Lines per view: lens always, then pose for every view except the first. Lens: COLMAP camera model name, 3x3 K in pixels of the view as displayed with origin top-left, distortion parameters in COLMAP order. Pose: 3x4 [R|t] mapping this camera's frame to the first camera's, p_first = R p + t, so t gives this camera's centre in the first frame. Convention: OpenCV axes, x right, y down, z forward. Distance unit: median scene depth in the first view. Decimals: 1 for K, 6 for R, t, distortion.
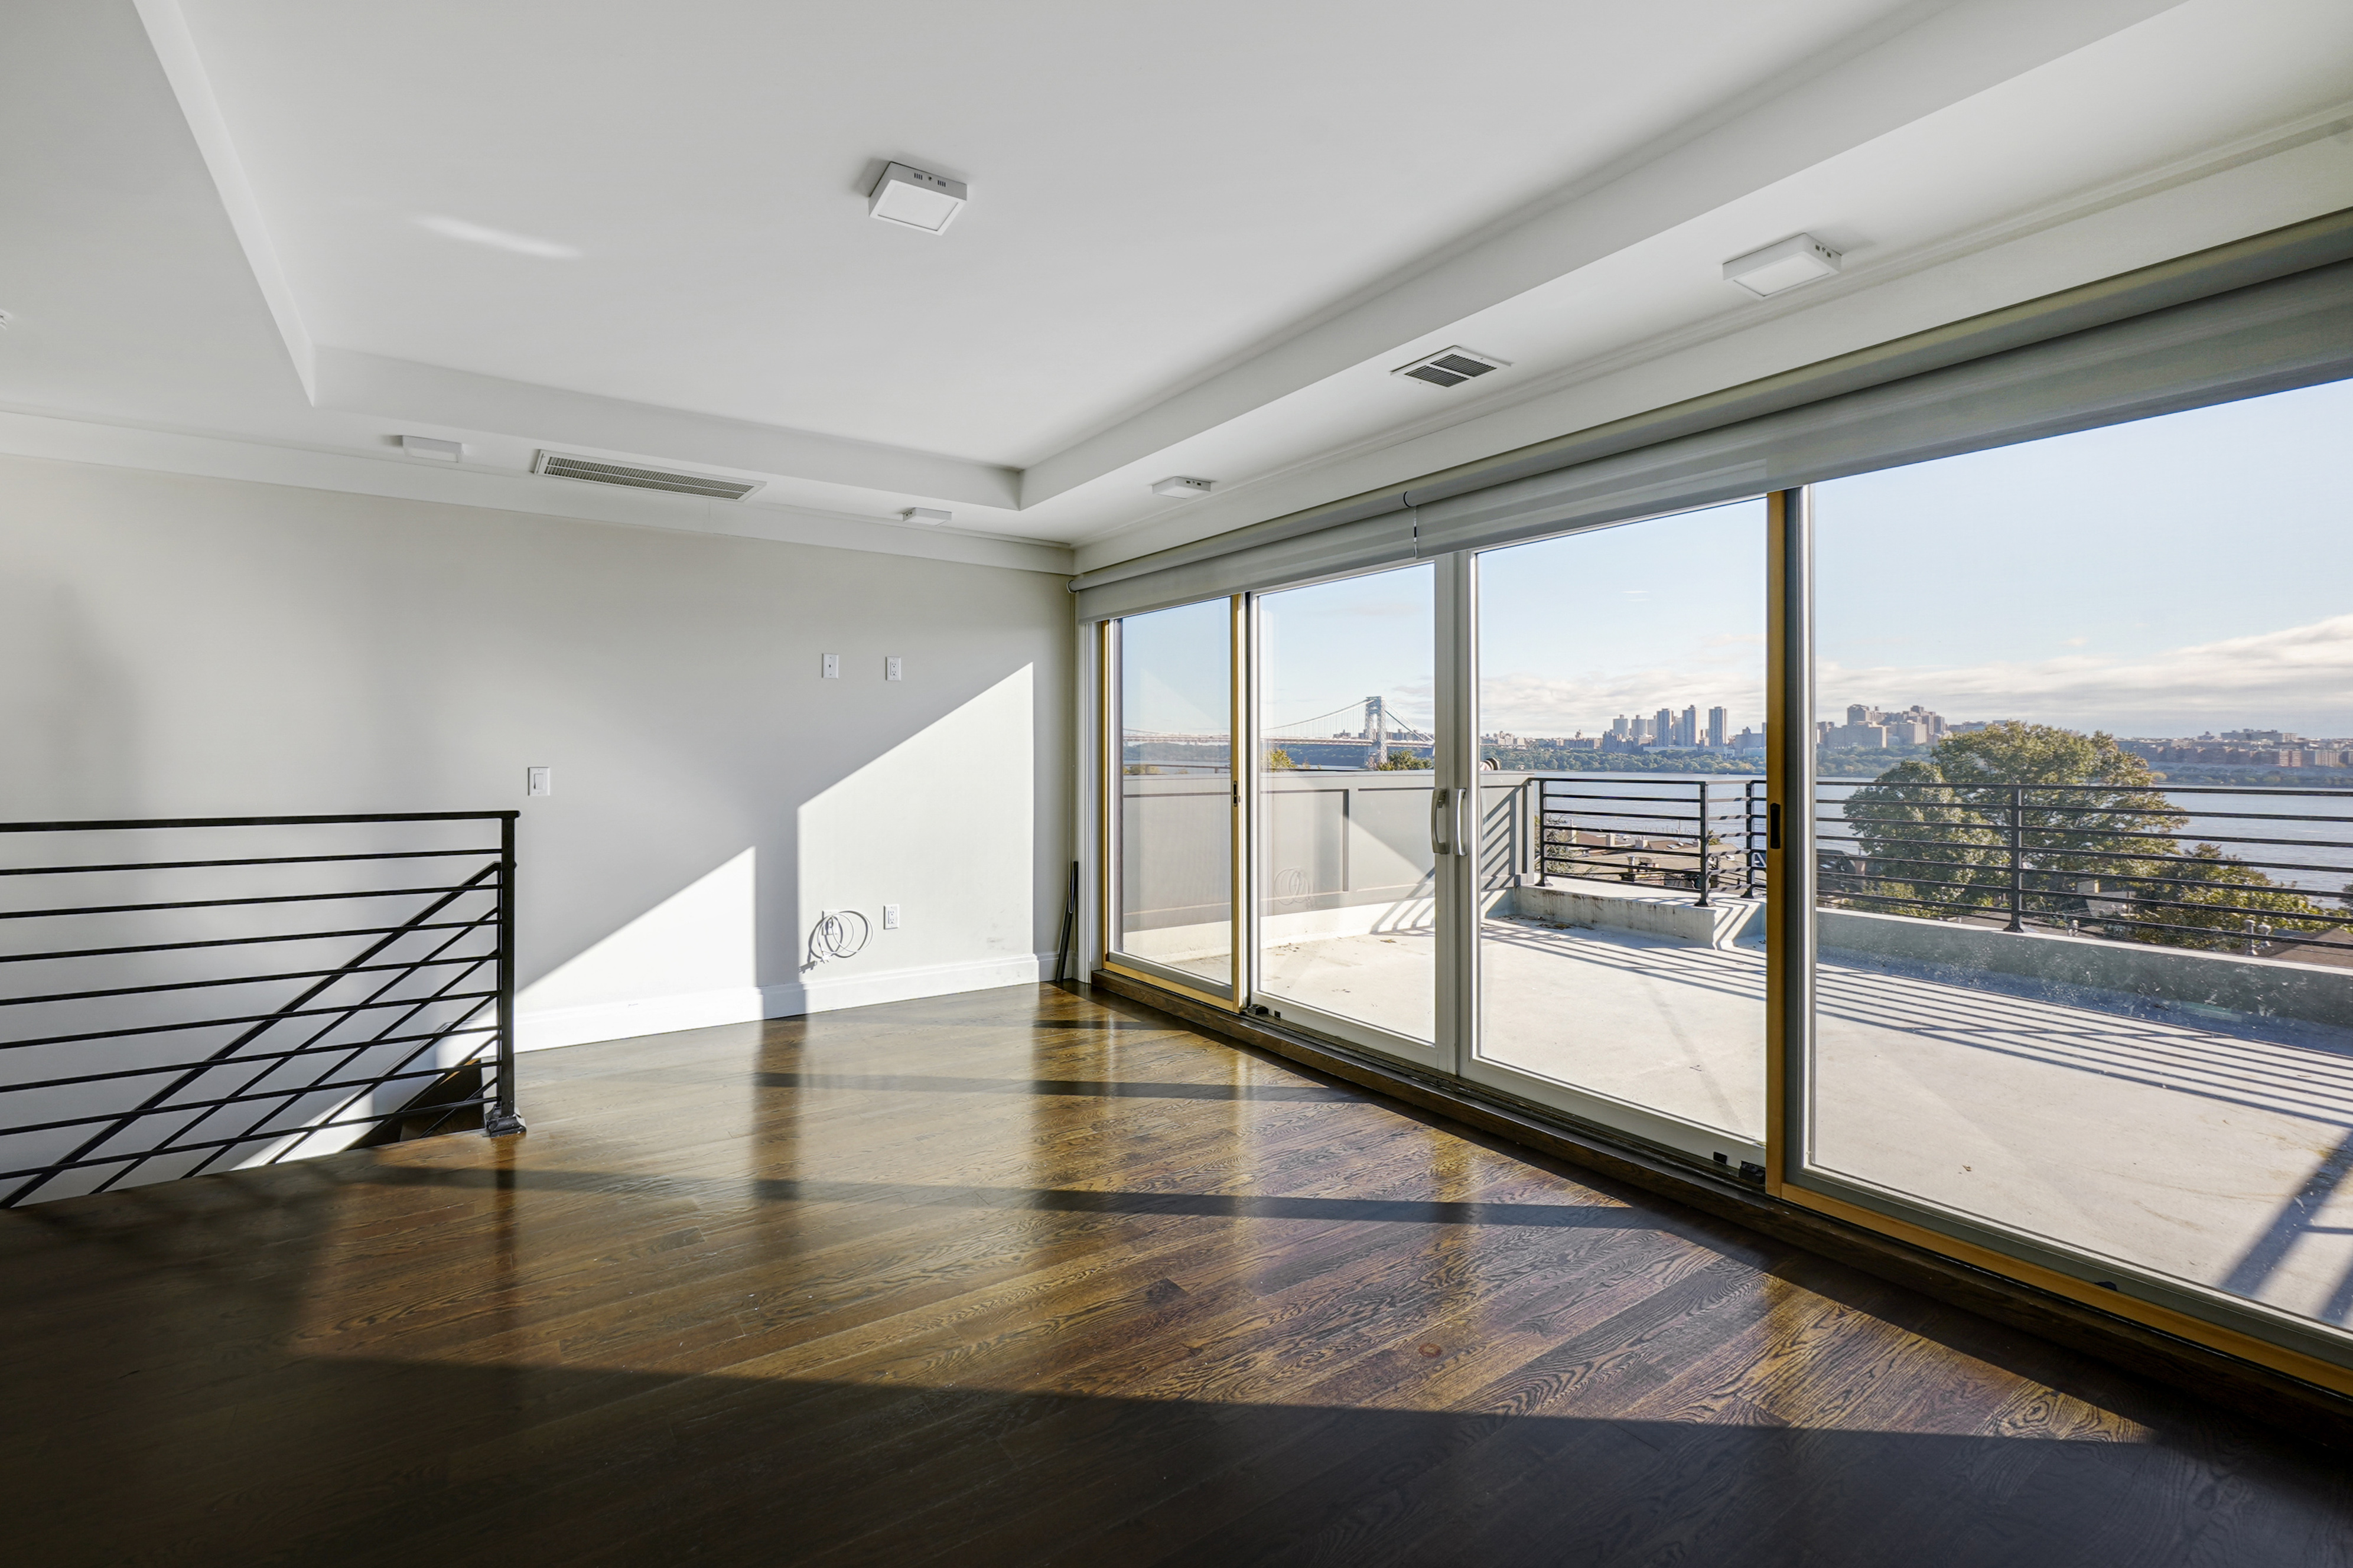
lens RADIAL K [[1020.3, 0, 1153.4], [0, 1020.3, 737.7], [0, 0, 1]] dist [-0.000254, 0.000163]
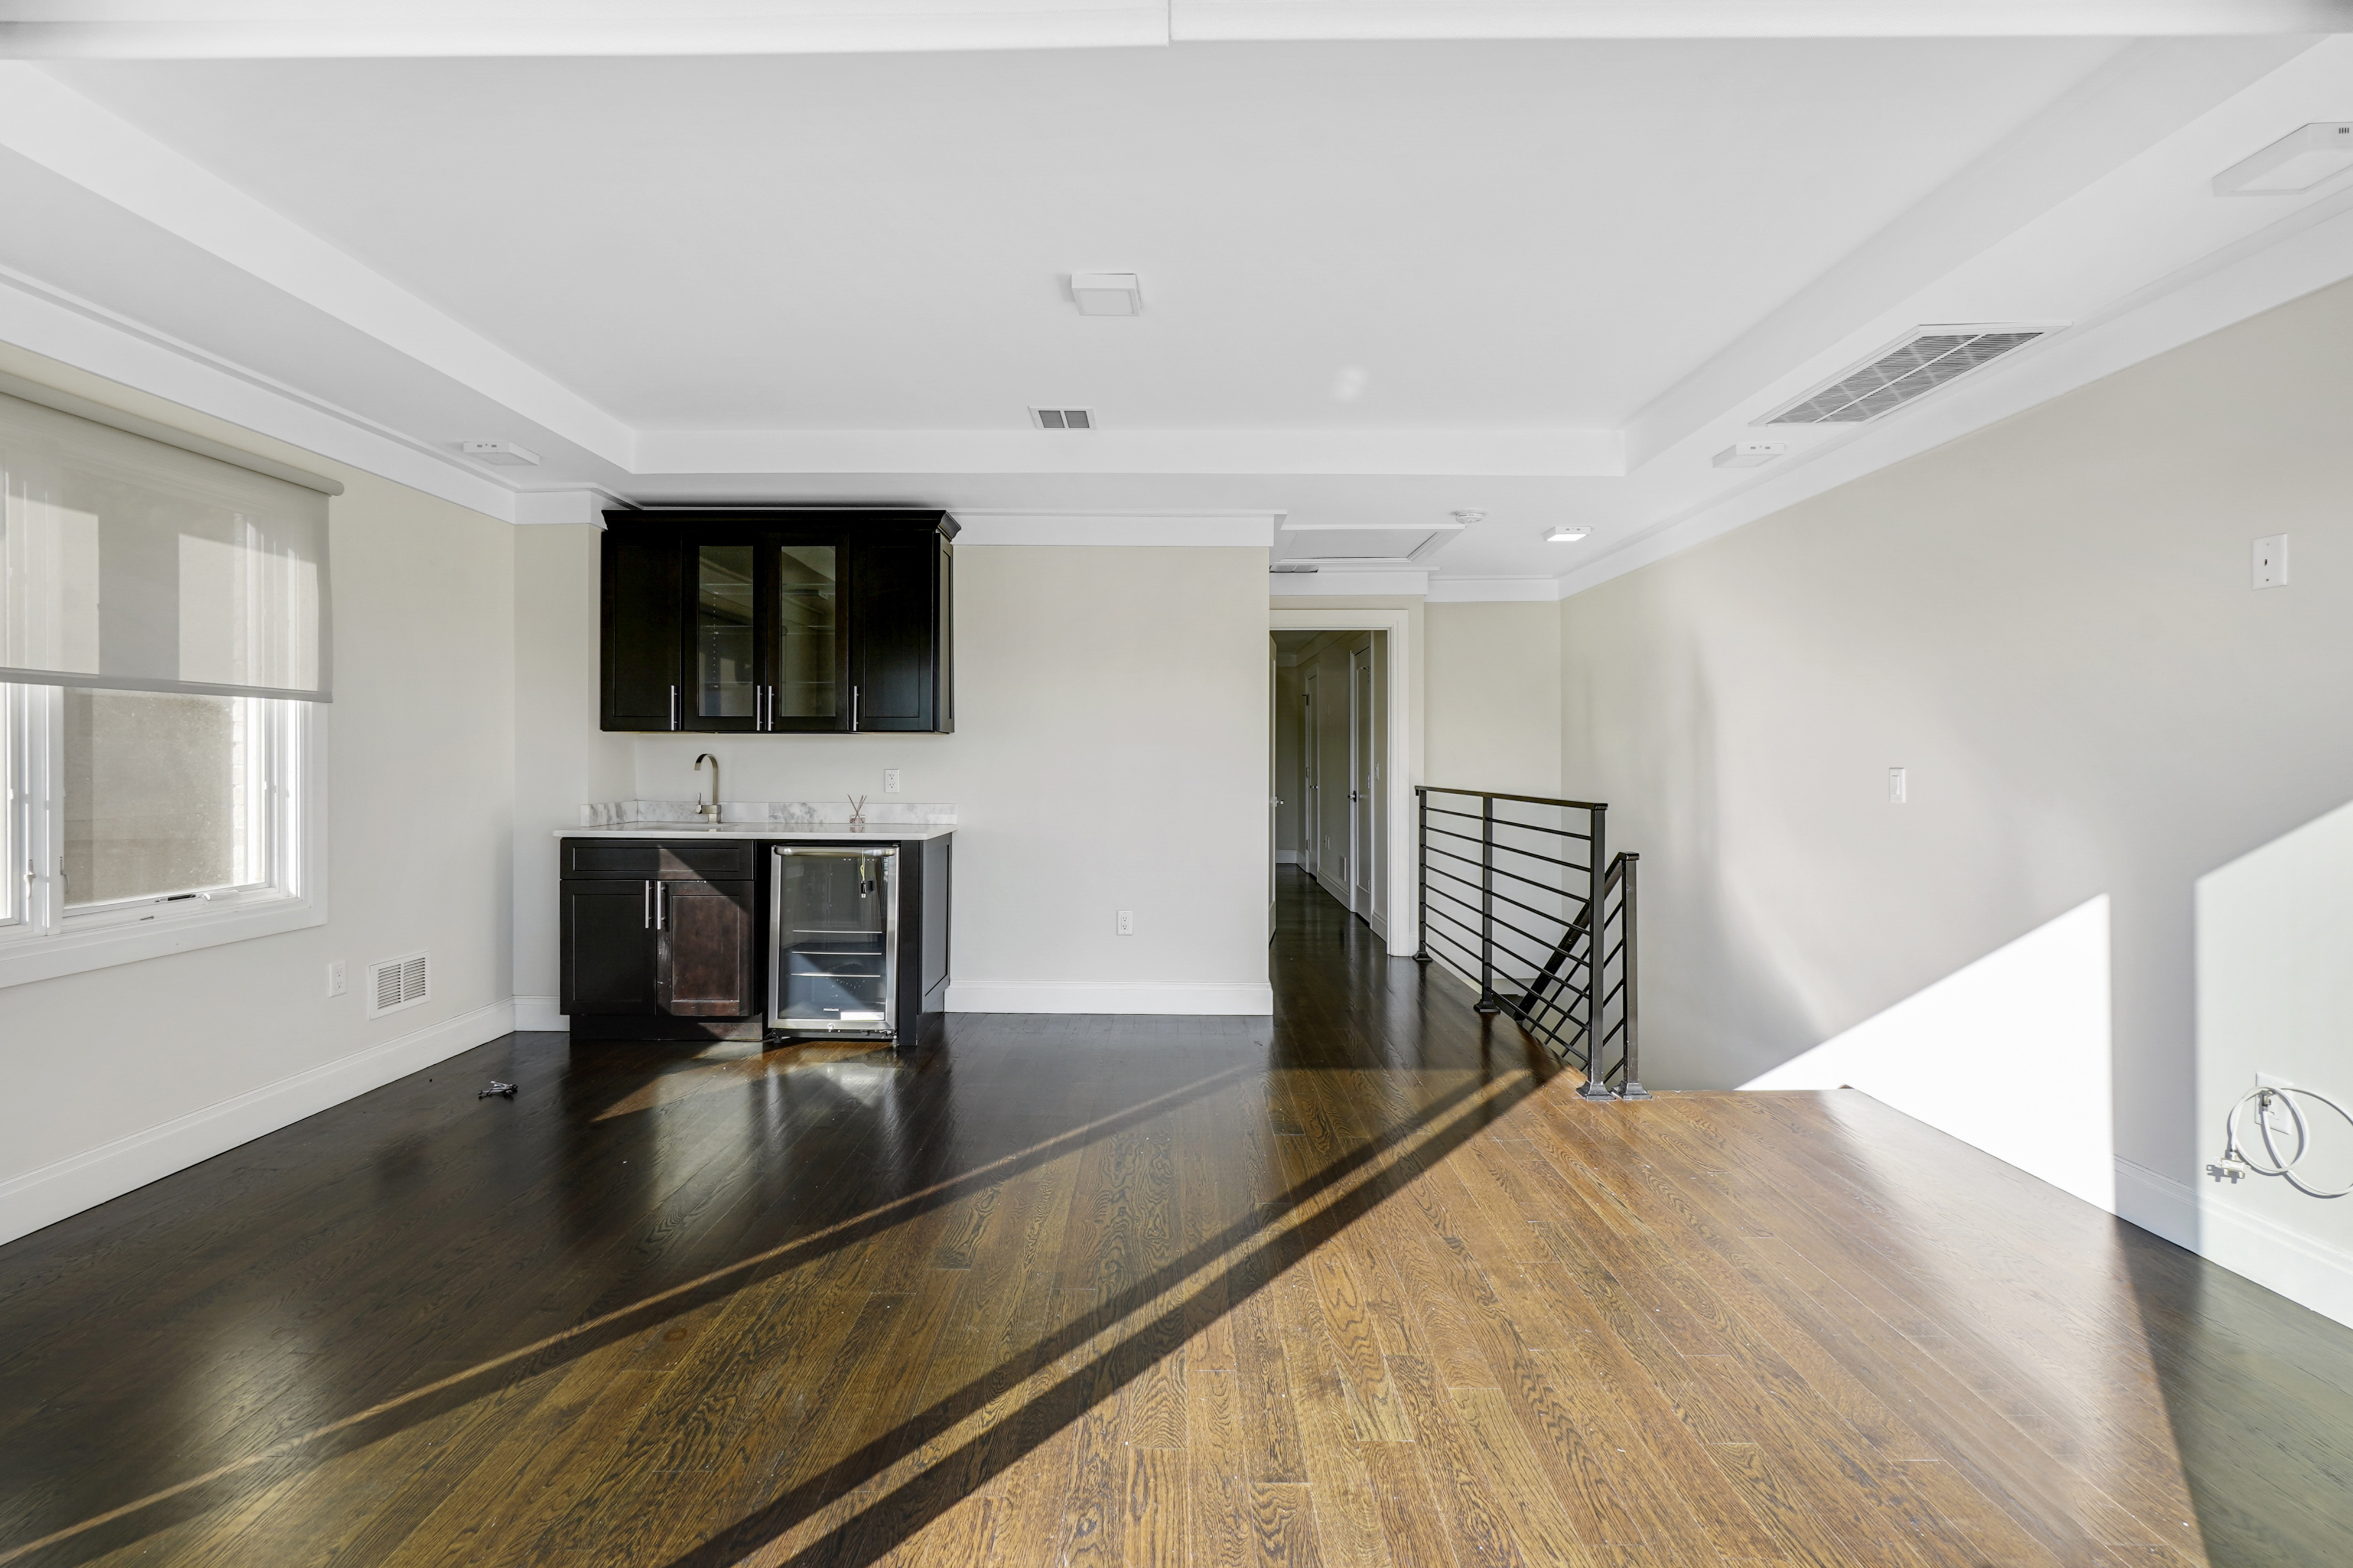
lens RADIAL K [[1020.3, 0, 1179.4], [0, 1020.3, 769.5], [0, 0, 1]] dist [-0.000254, 0.000163]
pose [[-0.548253, 0.003192, -0.836306, 0.376240], [0.007114, 0.999974, -0.000847, 0.024436], [0.836282, -0.006414, -0.548262, 0.886398]]
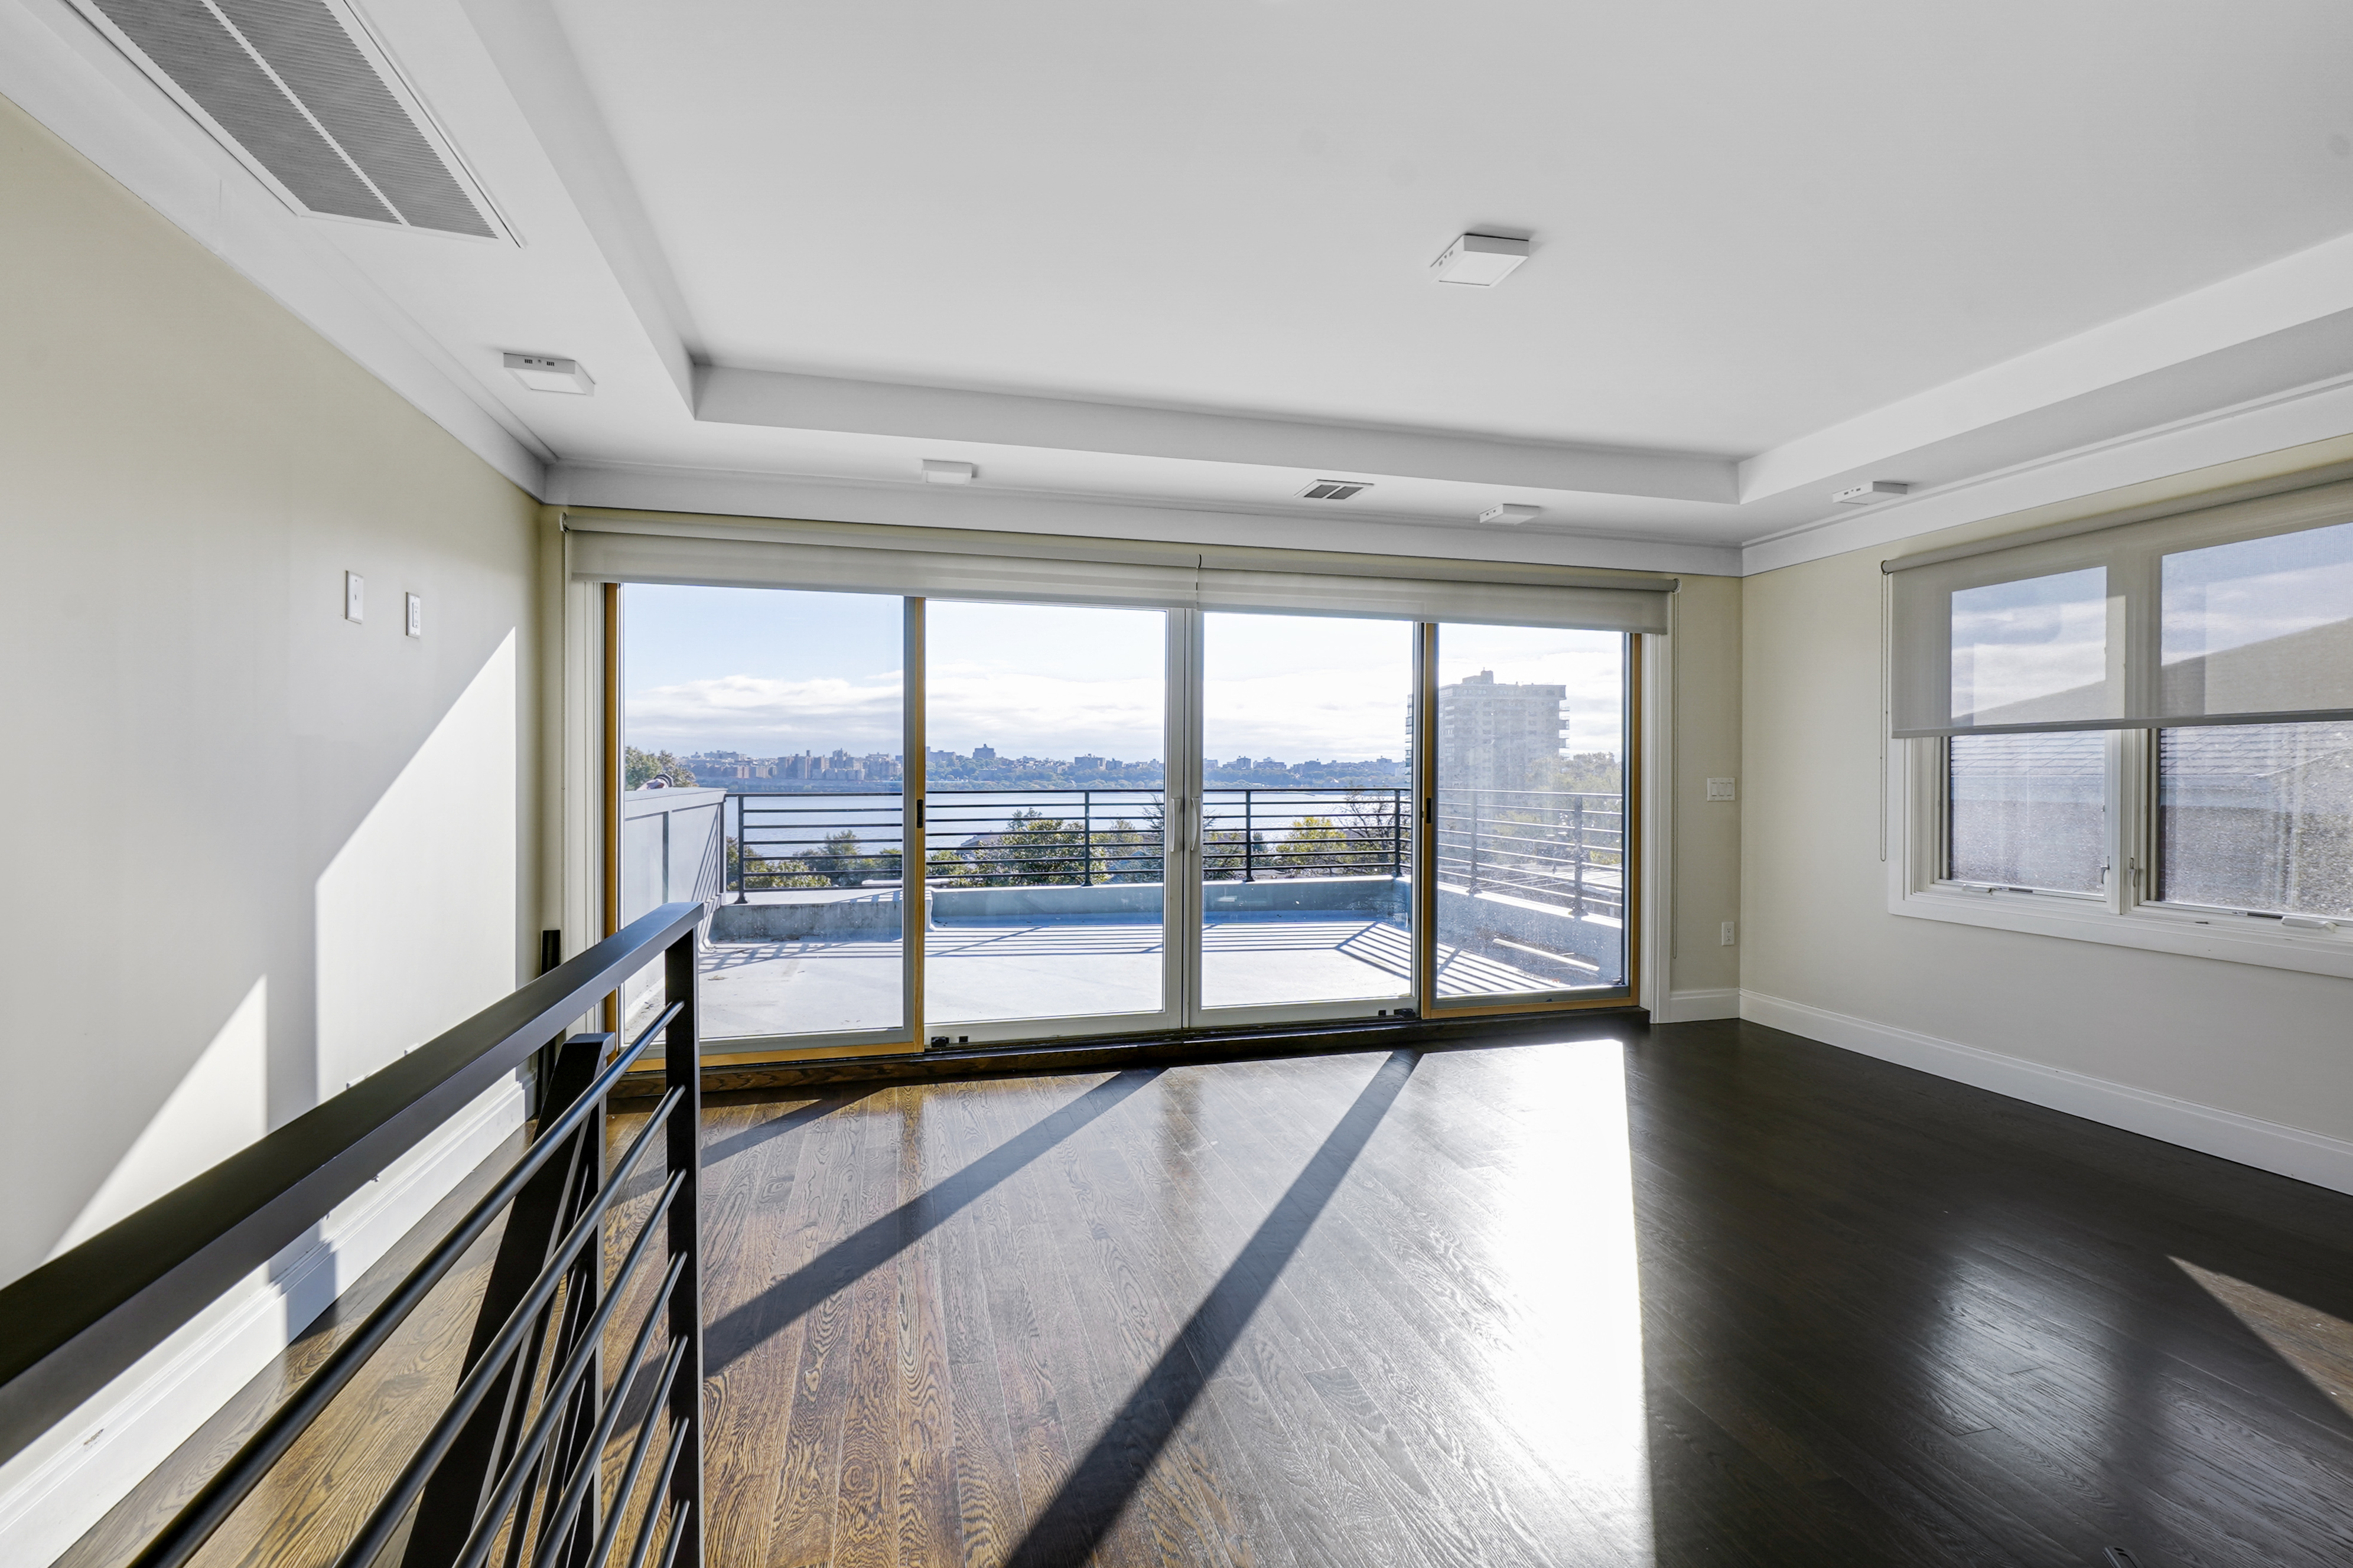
lens RADIAL K [[1020.3, 0, 1161.9], [0, 1020.3, 779.3], [0, 0, 1]] dist [-0.000254, 0.000163]
pose [[0.338277, -0.007936, 0.941013, -0.701394], [-0.016835, 0.999753, 0.014483, 0.006328], [-0.940896, -0.020741, 0.338060, 0.481971]]
